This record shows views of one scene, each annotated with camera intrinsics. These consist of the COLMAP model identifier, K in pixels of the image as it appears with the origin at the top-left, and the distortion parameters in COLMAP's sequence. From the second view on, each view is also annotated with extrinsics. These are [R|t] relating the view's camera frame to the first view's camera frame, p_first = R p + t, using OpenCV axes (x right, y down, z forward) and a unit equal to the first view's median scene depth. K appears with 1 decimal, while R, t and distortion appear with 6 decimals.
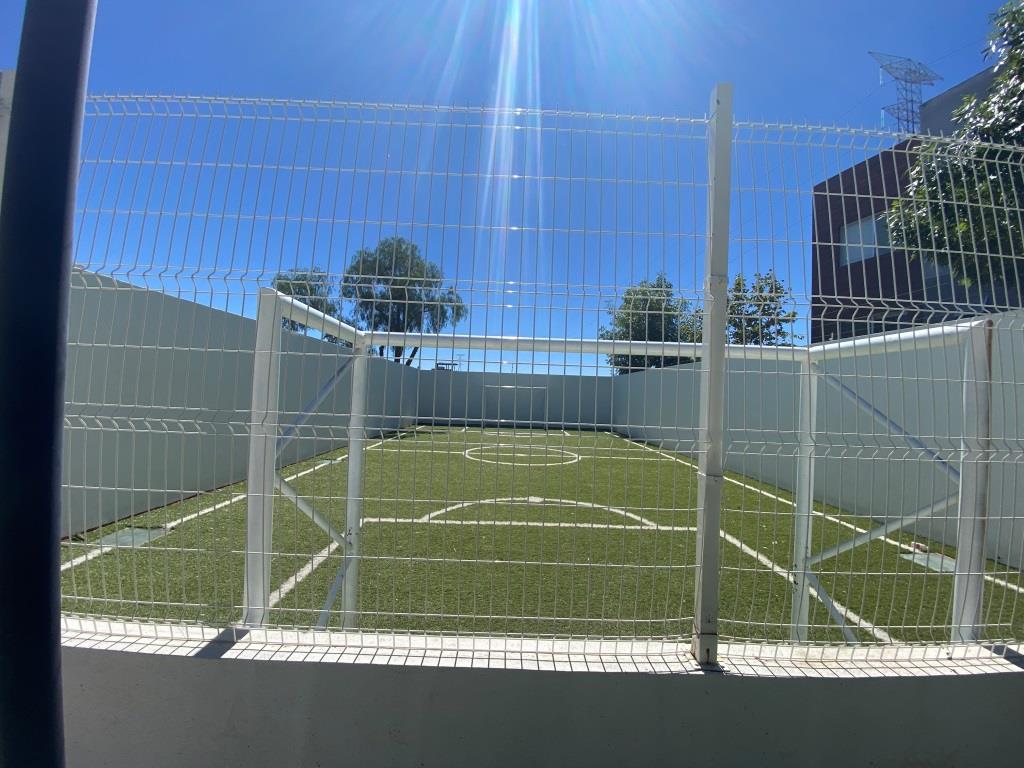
lens RADIAL K [[419.0, 0, 515.2], [0, 419.0, 387.7], [0, 0, 1]] dist [0.015044, -0.019393]
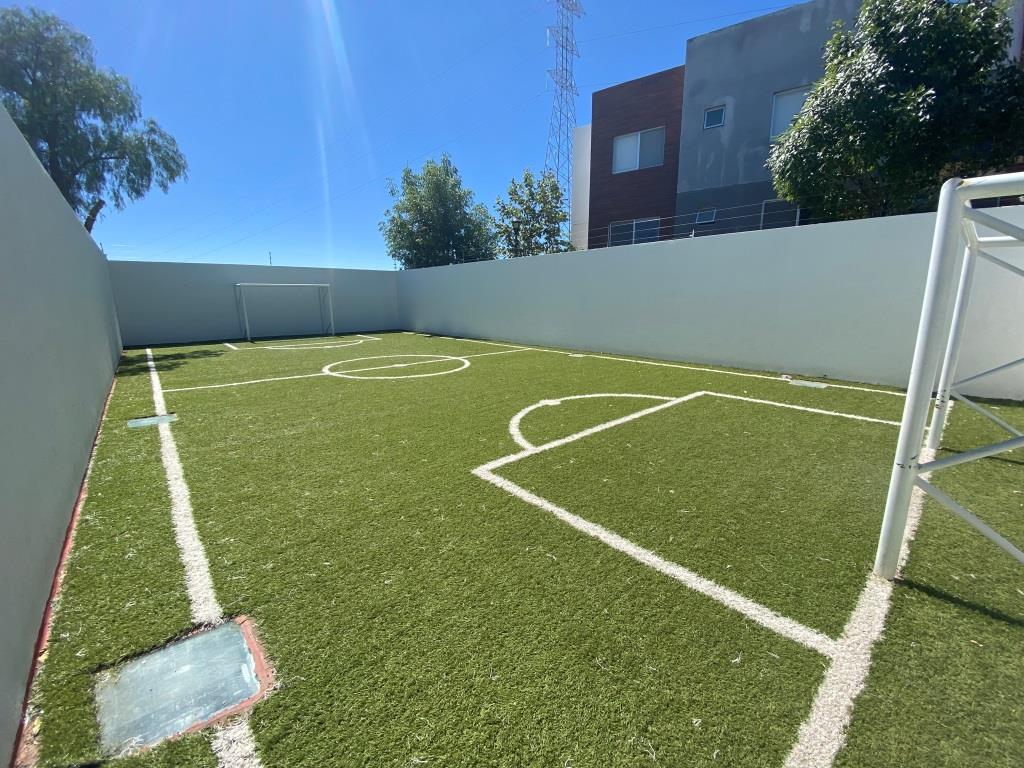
lens RADIAL K [[419.0, 0, 515.2], [0, 419.0, 387.7], [0, 0, 1]] dist [0.015044, -0.019393]
pose [[0.757784, -0.172867, 0.629190, -0.289724], [0.020345, 0.970059, 0.242016, 0.006090], [-0.652188, -0.170595, 0.738612, 0.188683]]
